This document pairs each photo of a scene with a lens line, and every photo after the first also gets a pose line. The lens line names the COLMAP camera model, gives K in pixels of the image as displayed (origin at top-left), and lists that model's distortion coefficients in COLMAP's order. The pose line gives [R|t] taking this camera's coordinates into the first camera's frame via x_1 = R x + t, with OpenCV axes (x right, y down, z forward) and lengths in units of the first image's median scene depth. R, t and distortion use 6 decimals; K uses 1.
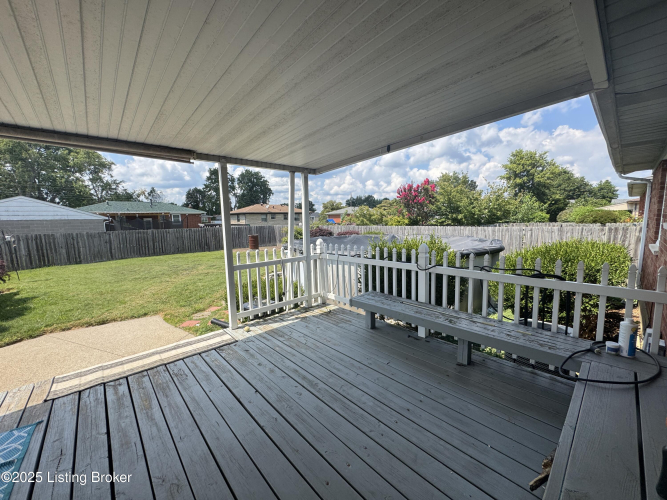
lens RADIAL K [[265.7, 0, 332.4], [0, 265.7, 249.3], [0, 0, 1]] dist [-0.001323, -0.000418]
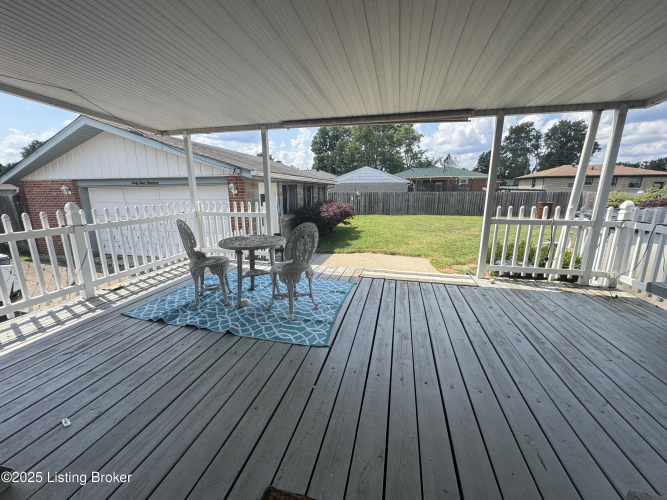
lens RADIAL K [[265.7, 0, 332.8], [0, 265.7, 248.5], [0, 0, 1]] dist [-0.001323, -0.000418]
pose [[0.557737, 0.202111, -0.805035, 0.119487], [-0.102354, 0.979245, 0.174936, 0.048036], [0.823683, -0.015170, 0.566848, -0.086951]]
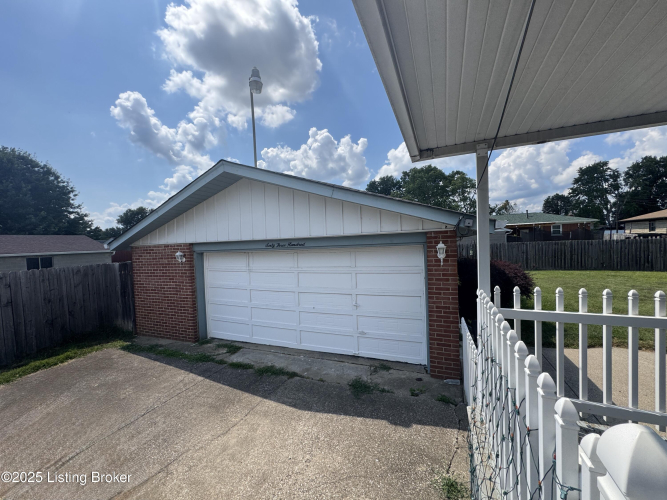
lens RADIAL K [[265.7, 0, 334.1], [0, 265.7, 254.4], [0, 0, 1]] dist [-0.001323, -0.000418]
pose [[0.422307, 0.050021, -0.905072, -0.797726], [-0.074825, 0.996992, 0.020188, 0.058018], [0.903359, 0.059196, 0.424780, -0.416796]]
